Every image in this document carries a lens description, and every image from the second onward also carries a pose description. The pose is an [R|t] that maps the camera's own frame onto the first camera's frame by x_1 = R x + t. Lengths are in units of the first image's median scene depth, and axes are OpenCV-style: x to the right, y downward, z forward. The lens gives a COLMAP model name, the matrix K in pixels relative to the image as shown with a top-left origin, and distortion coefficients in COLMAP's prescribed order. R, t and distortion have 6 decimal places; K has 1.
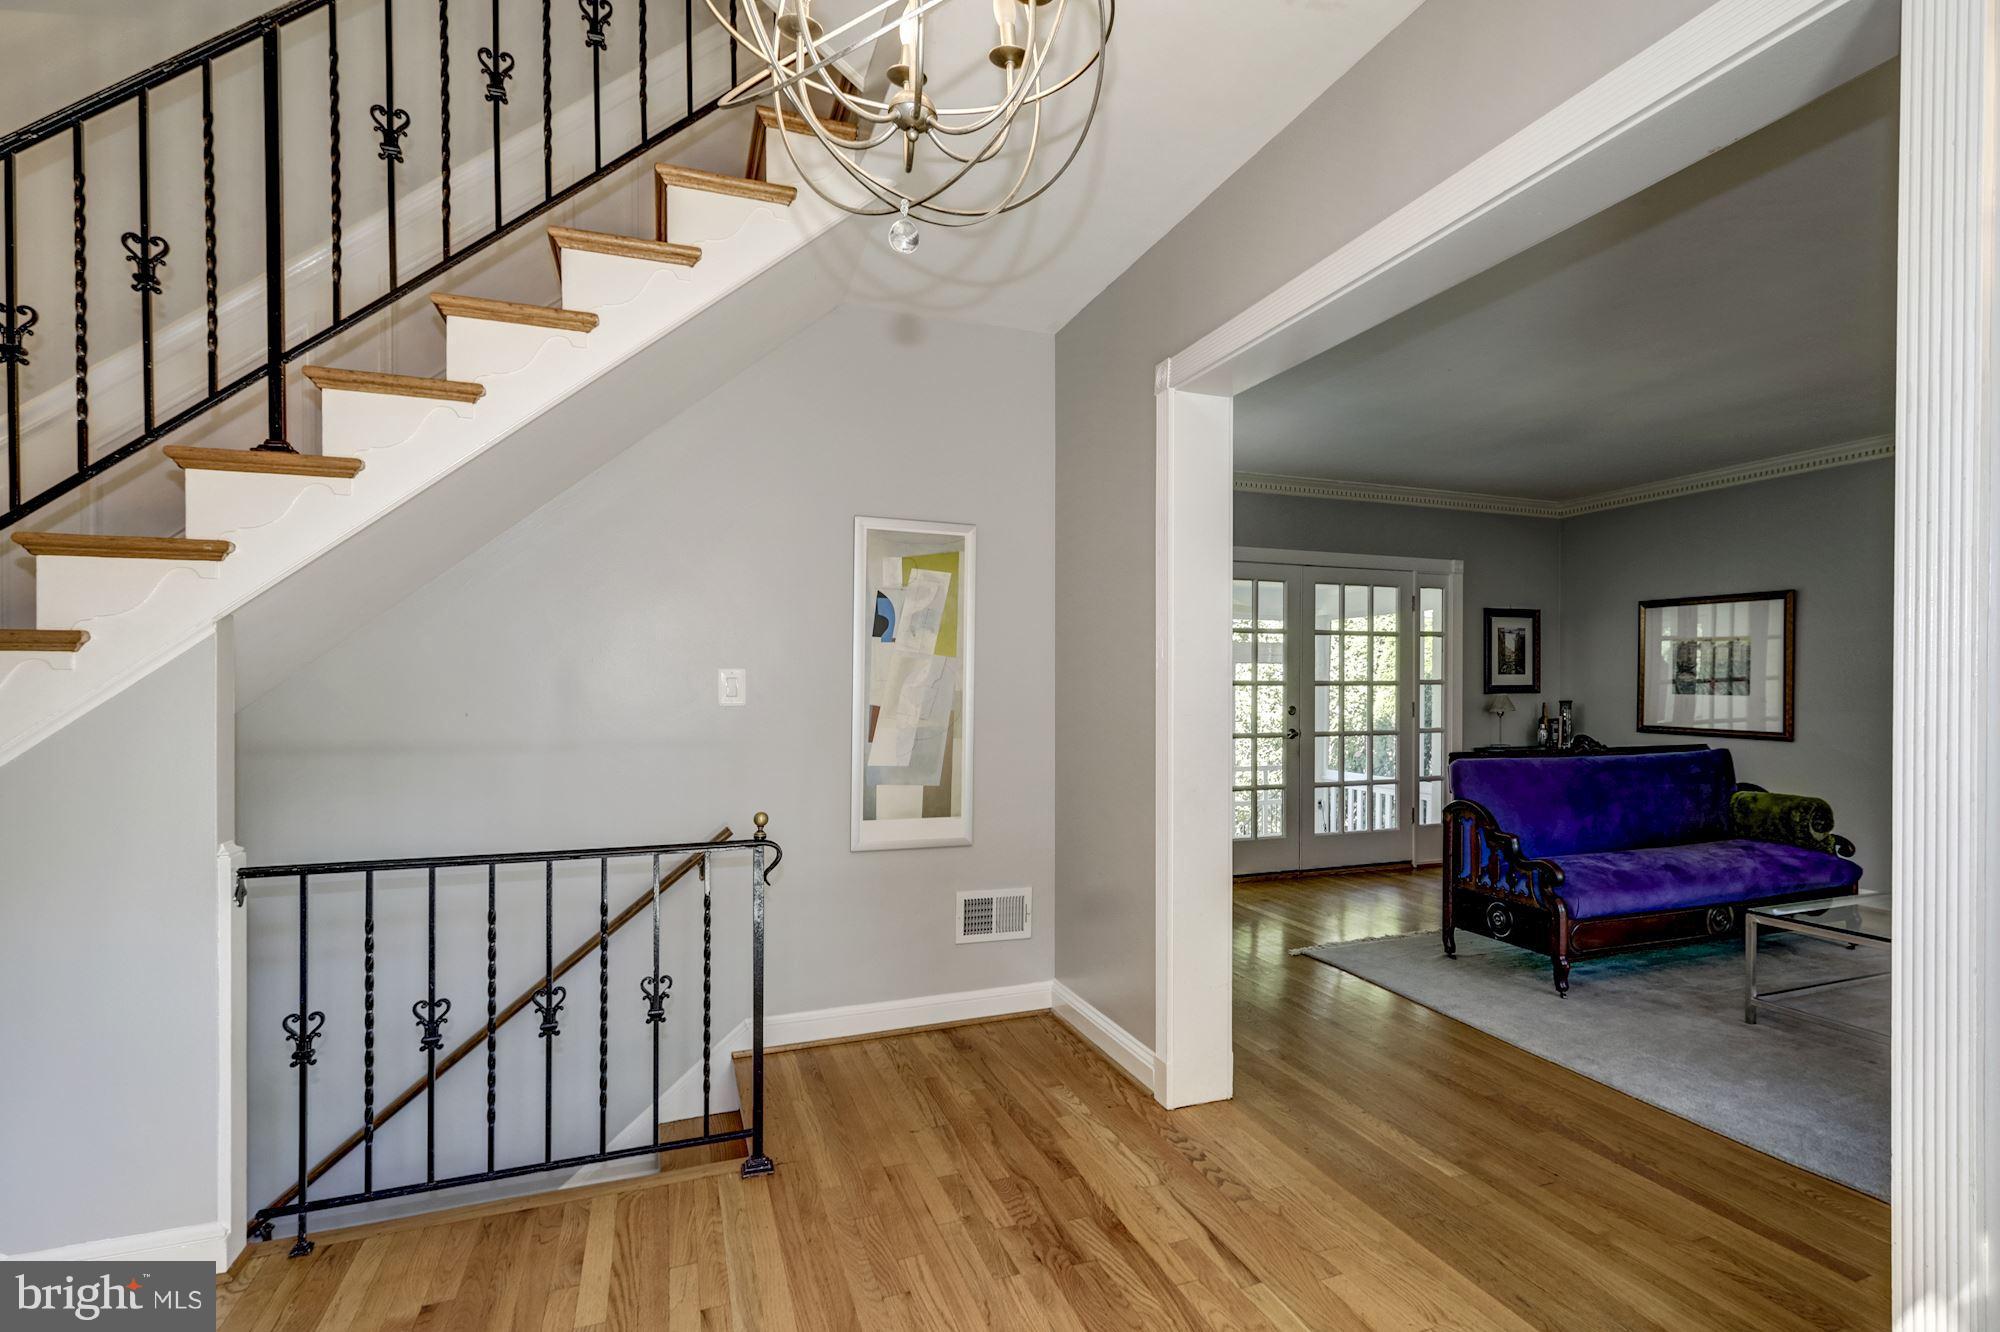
lens RADIAL K [[1055.0, 0, 1088.6], [0, 1055.0, 688.4], [0, 0, 1]] dist [-0.000796, 0.000201]
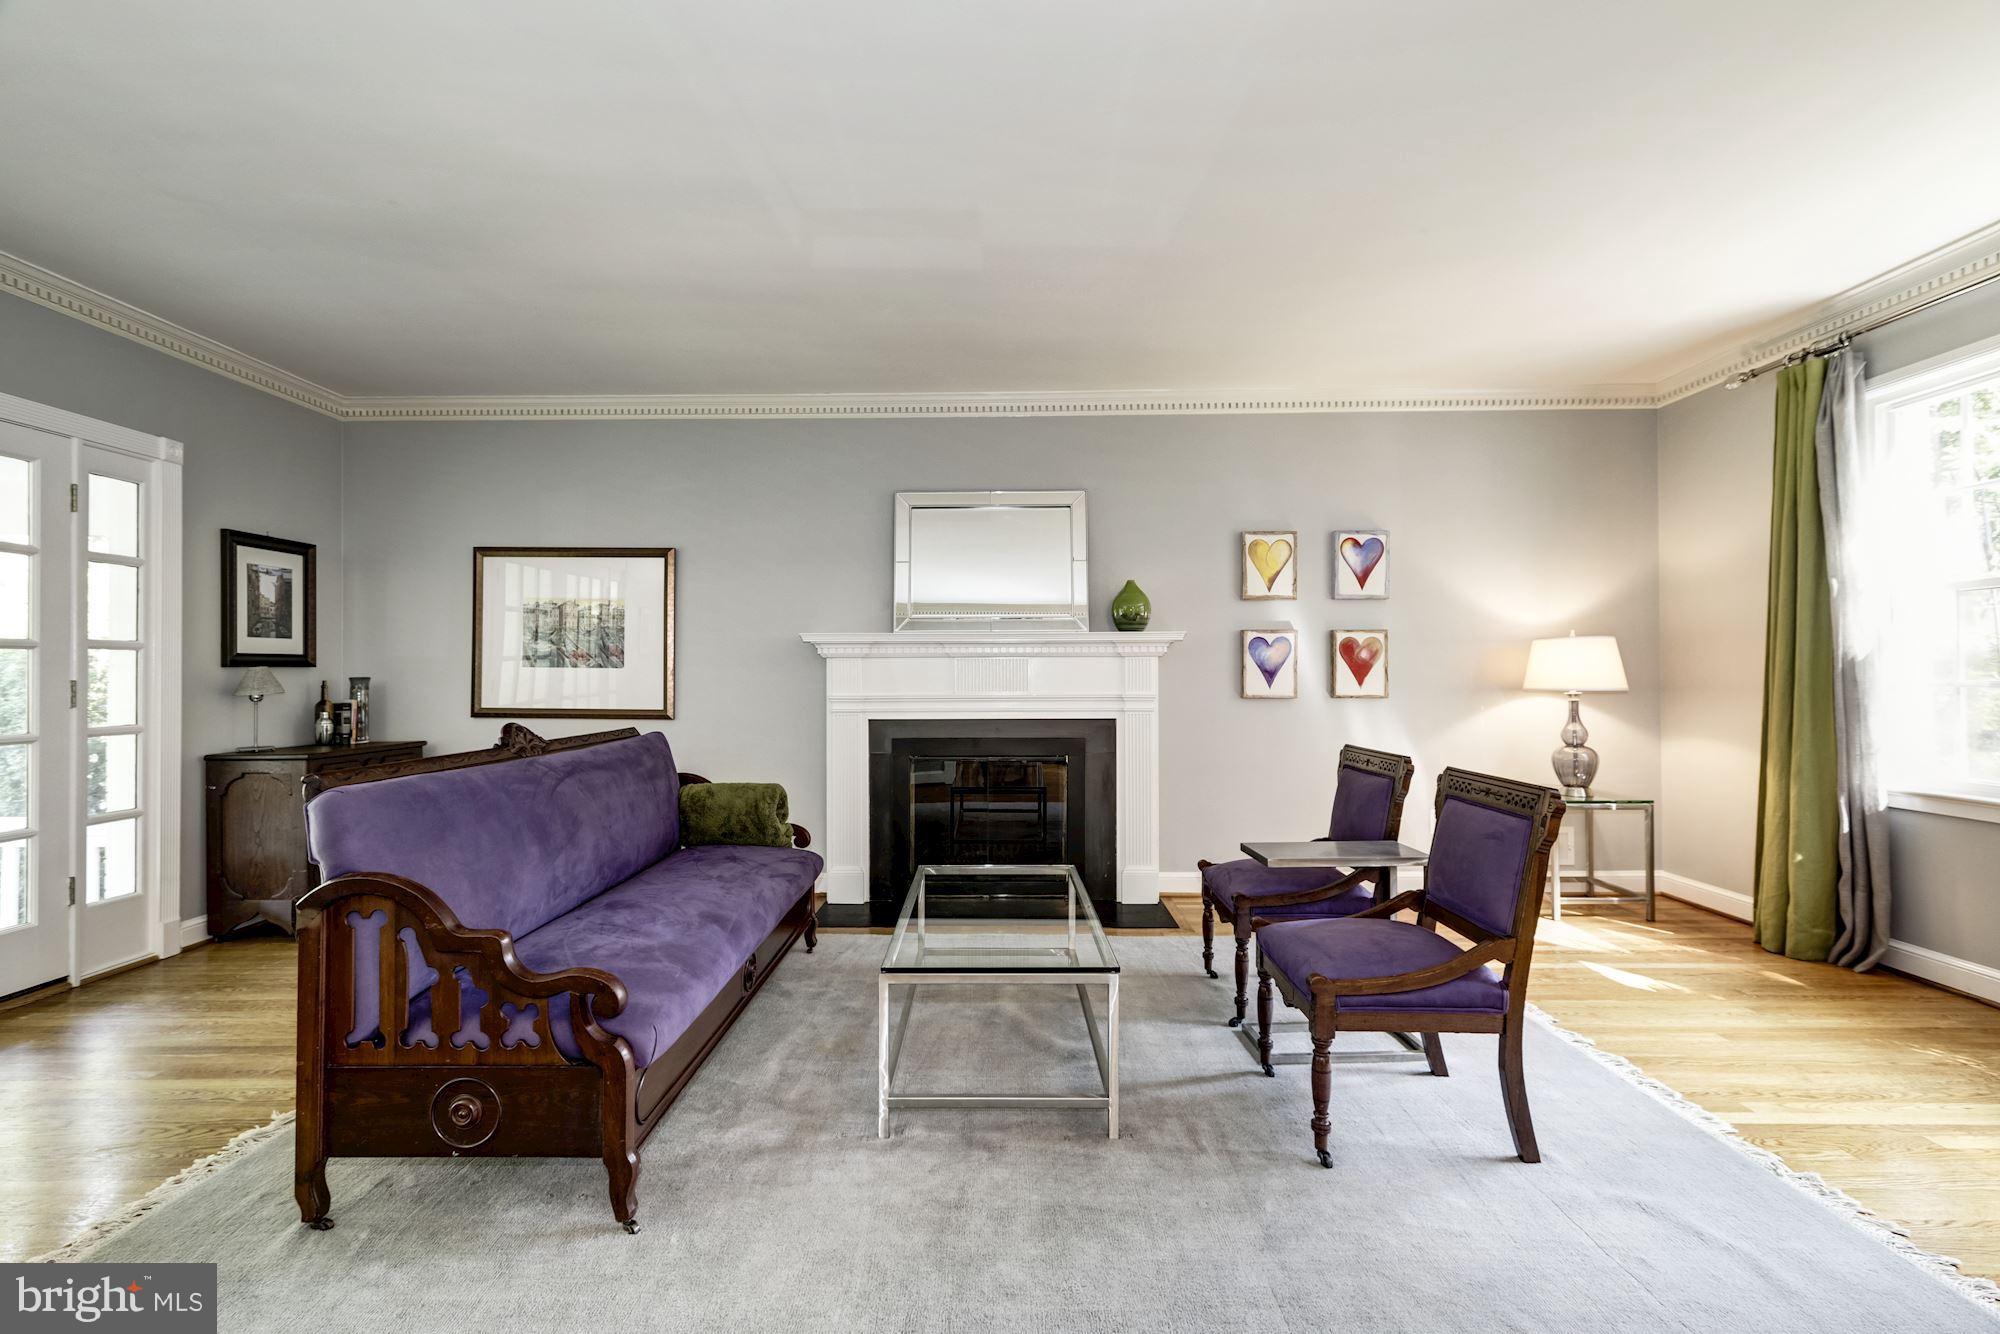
lens RADIAL K [[910.9, 0, 994.1], [0, 910.9, 668.5], [0, 0, 1]] dist [0.021325, 0.000646]
pose [[0.401303, 0.004423, 0.915935, 0.062006], [0.003574, 0.999973, -0.006395, 0.011731], [-0.915938, 0.005840, 0.401276, 0.384827]]
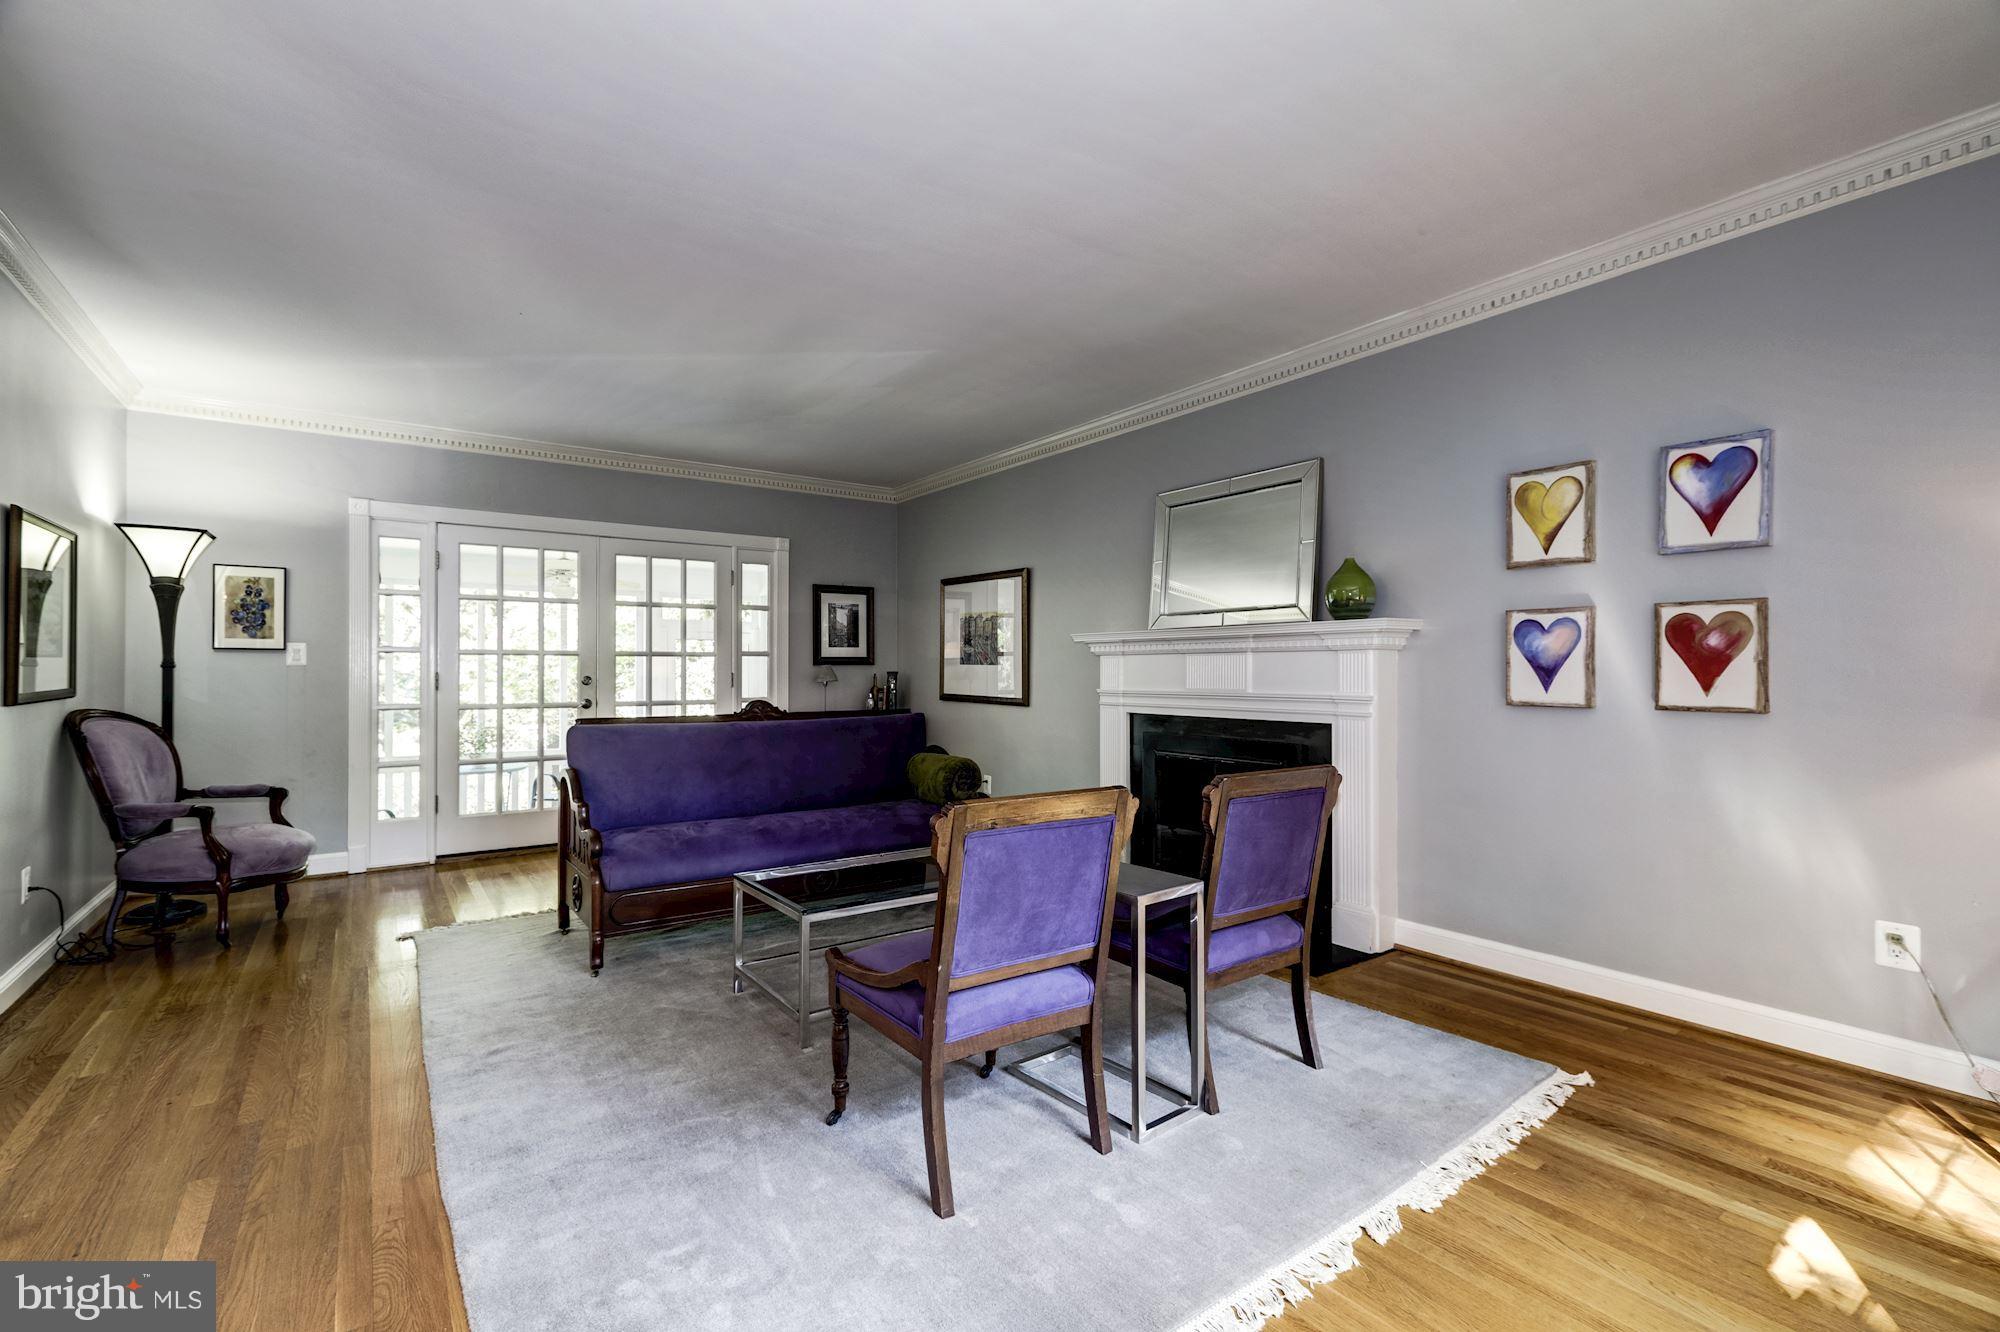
lens RADIAL K [[910.9, 0, 996.0], [0, 910.9, 660.4], [0, 0, 1]] dist [0.021325, 0.000646]
pose [[0.977407, 0.003283, 0.211339, 0.379479], [-0.000653, 0.999921, -0.012516, 0.012440], [-0.211363, 0.012095, 0.977333, 0.070986]]
